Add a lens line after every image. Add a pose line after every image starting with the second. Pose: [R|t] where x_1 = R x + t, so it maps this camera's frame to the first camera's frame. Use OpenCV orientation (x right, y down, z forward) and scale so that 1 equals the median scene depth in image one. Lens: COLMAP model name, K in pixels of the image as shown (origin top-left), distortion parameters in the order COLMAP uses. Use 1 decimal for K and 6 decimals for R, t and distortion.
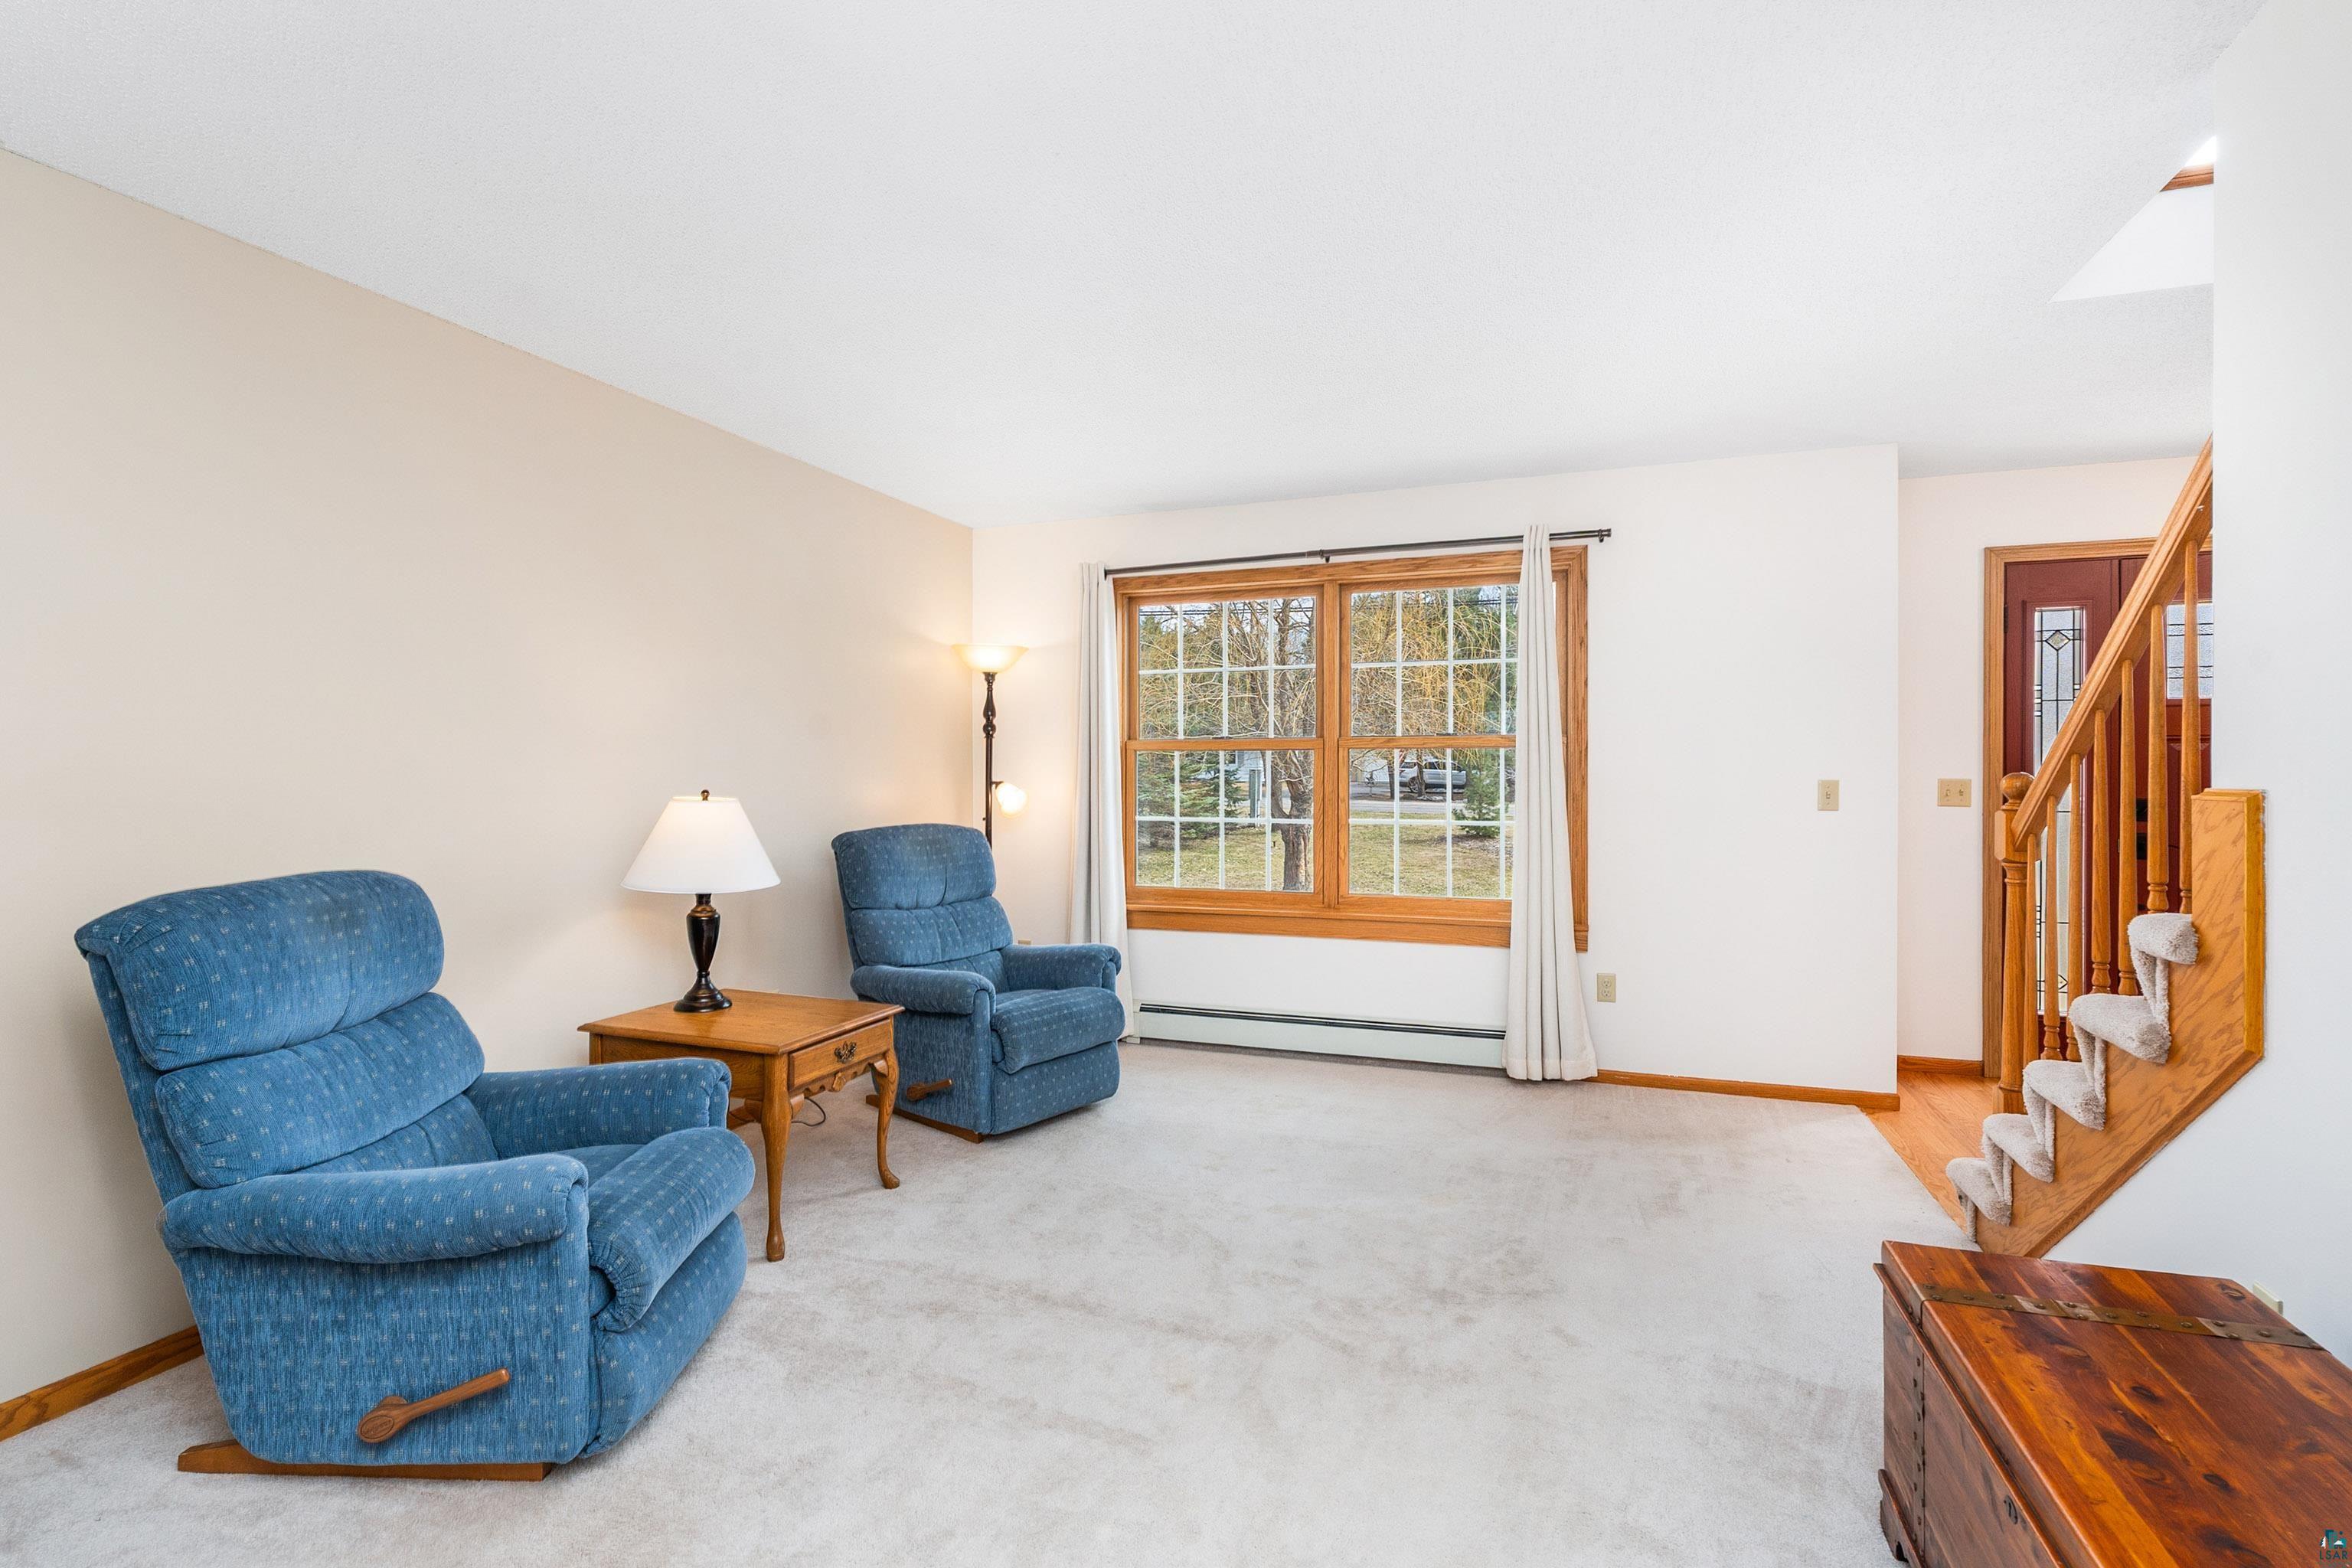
lens RADIAL K [[1085.1, 0, 1208.9], [0, 1085.1, 804.4], [0, 0, 1]] dist [-0.001739, 0.000114]
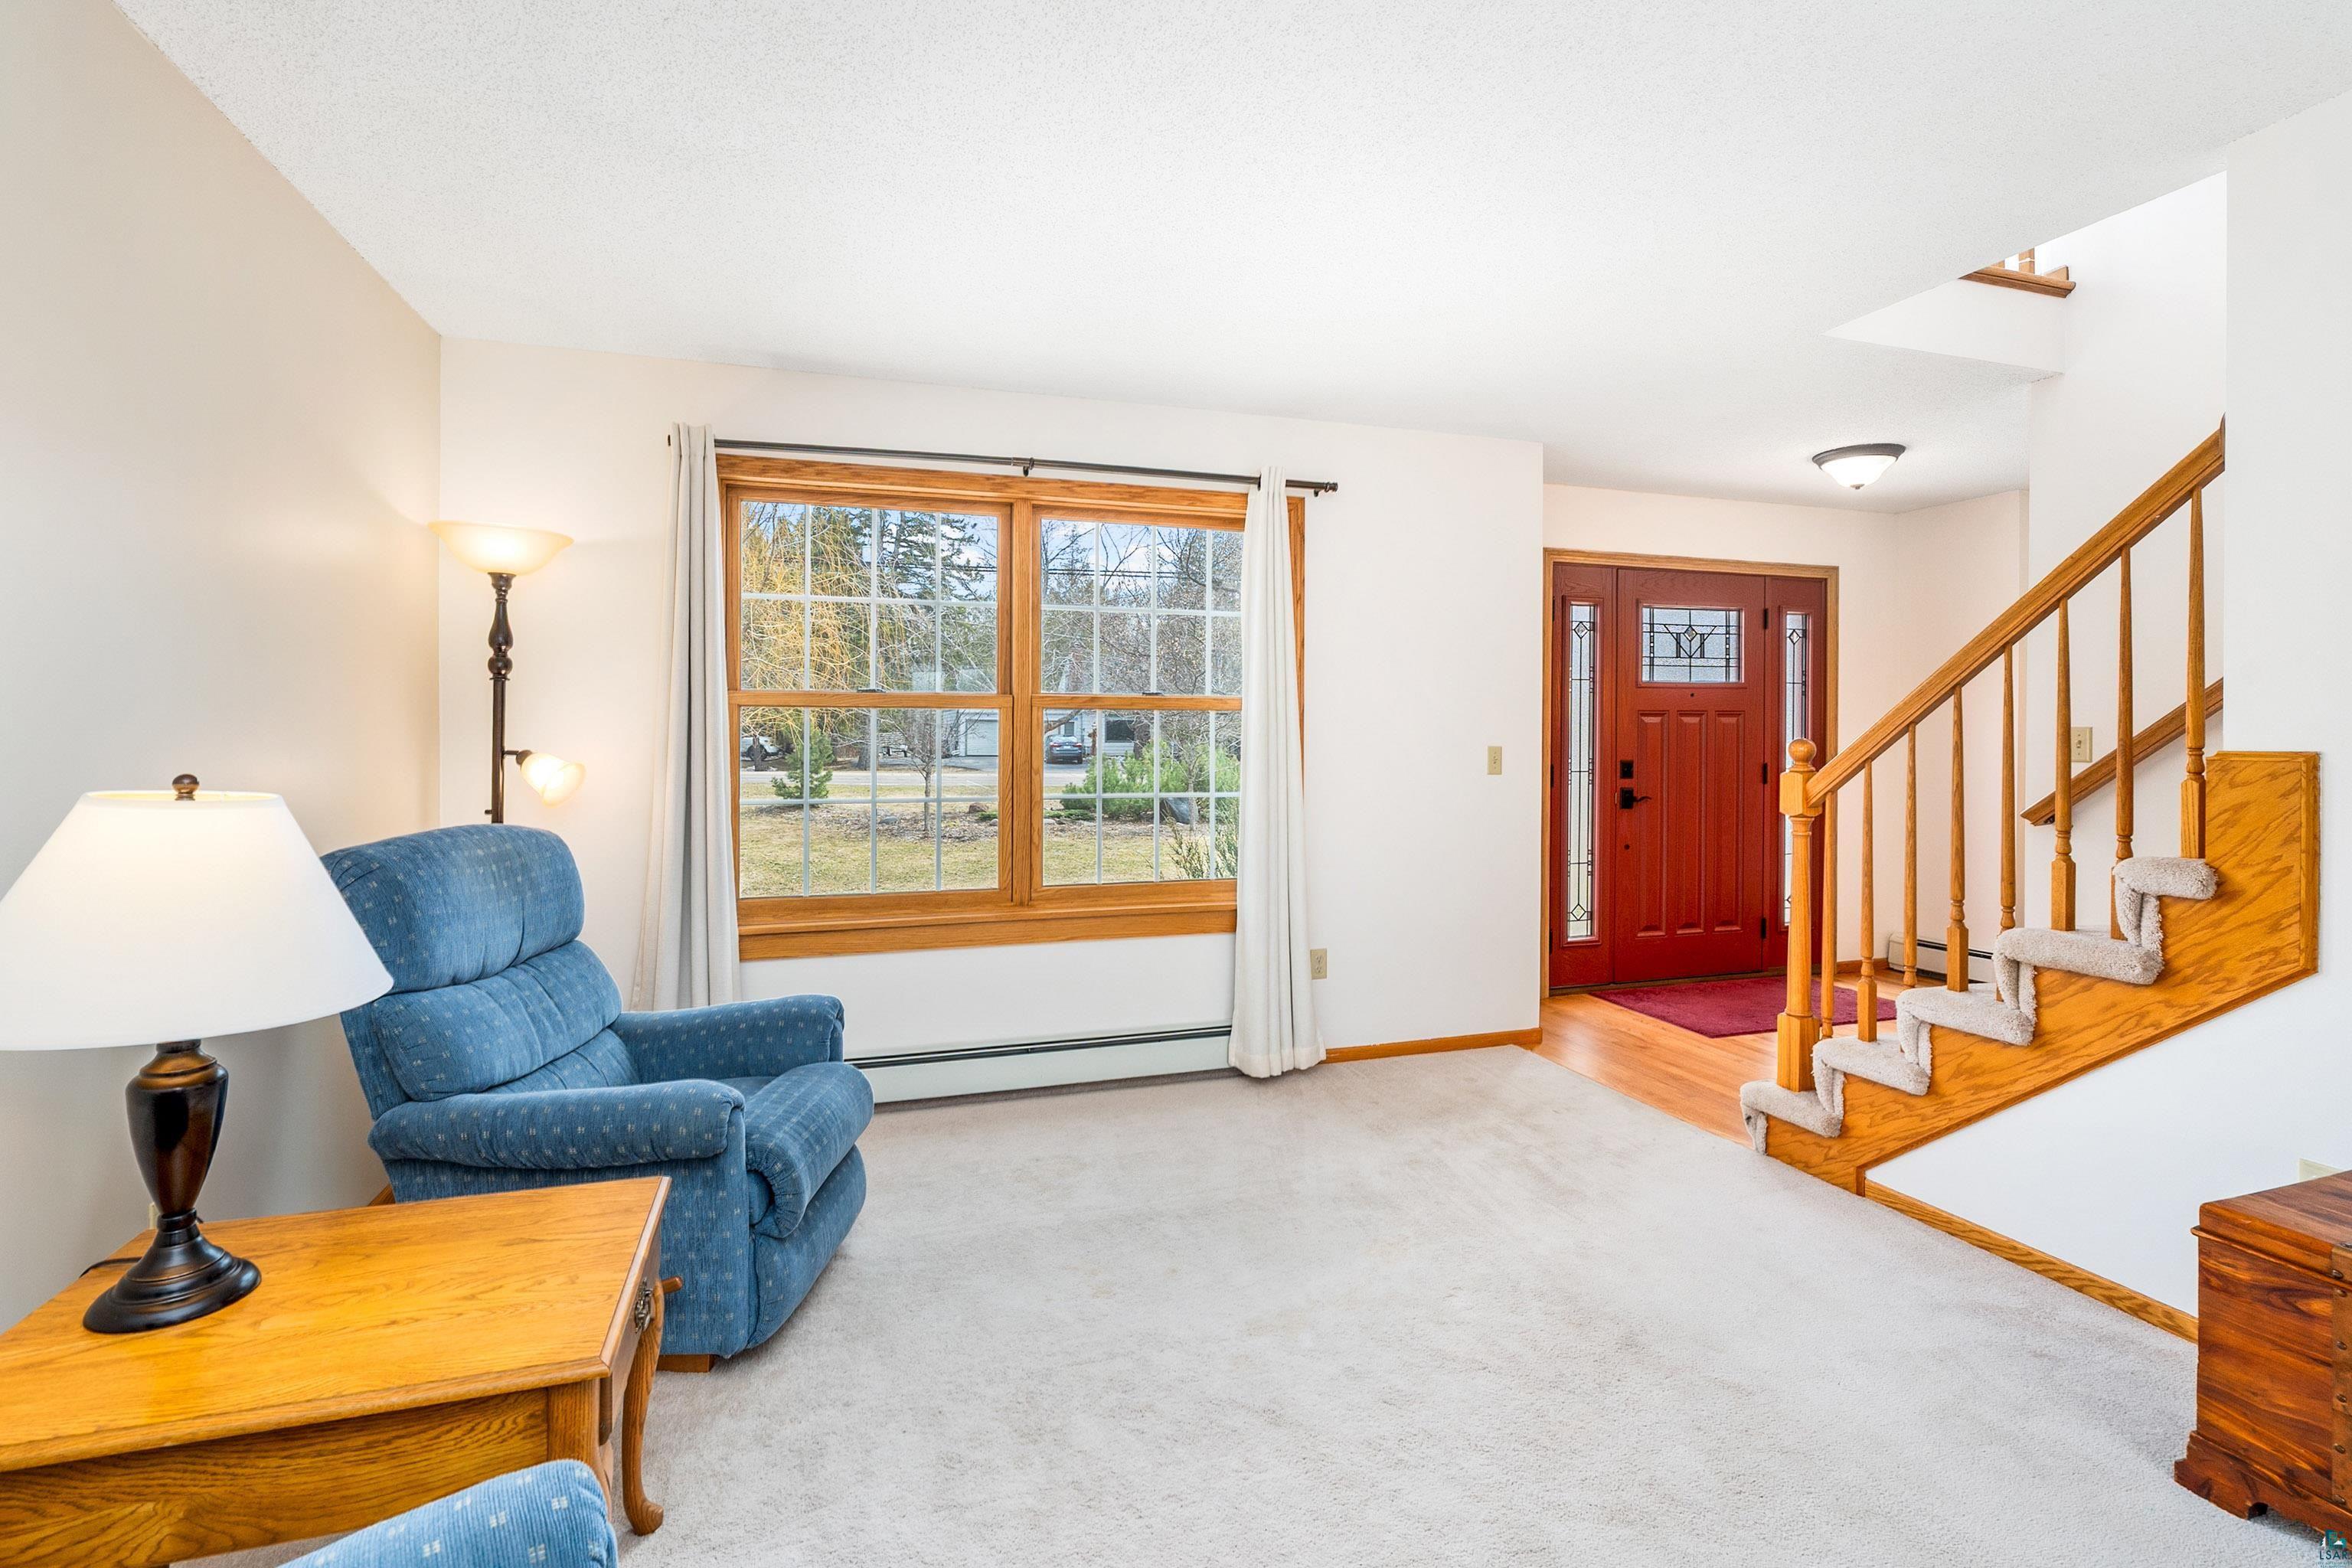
lens RADIAL K [[1059.3, 0, 1174.1], [0, 1059.3, 768.2], [0, 0, 1]] dist [-0.004467, 0.000182]
pose [[0.796912, -0.014827, 0.603913, -0.301162], [0.016662, 0.999858, 0.002562, -0.007670], [-0.603865, 0.008021, 0.797046, 0.336802]]
